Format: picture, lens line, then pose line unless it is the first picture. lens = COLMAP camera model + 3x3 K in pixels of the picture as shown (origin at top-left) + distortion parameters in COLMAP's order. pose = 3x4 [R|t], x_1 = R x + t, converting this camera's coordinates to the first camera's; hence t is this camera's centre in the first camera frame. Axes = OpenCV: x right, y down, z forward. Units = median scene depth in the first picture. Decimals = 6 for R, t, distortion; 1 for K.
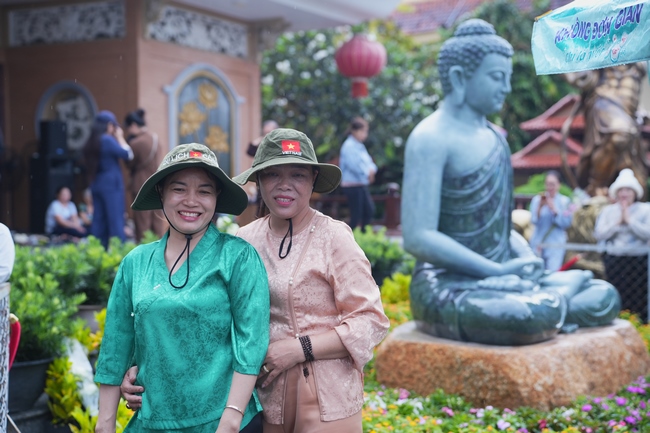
lens RADIAL K [[955.1, 0, 322.0], [0, 955.1, 216.9], [0, 0, 1]] dist [0.244116, 0.000000]
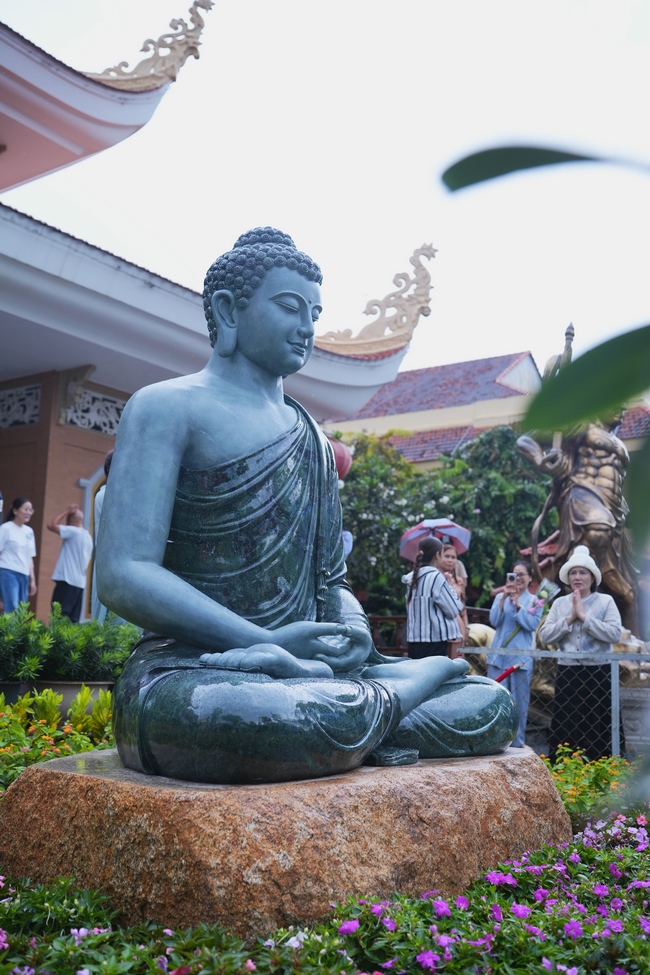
lens RADIAL K [[984.6, 0, 328.6], [0, 984.6, 485.3], [0, 0, 1]] dist [-0.027802, 0.000000]
pose [[0.999595, 0.020689, -0.019528, 0.223801], [-0.023894, 0.983098, -0.181515, 0.068579], [0.015442, 0.181908, 0.983194, 0.453757]]
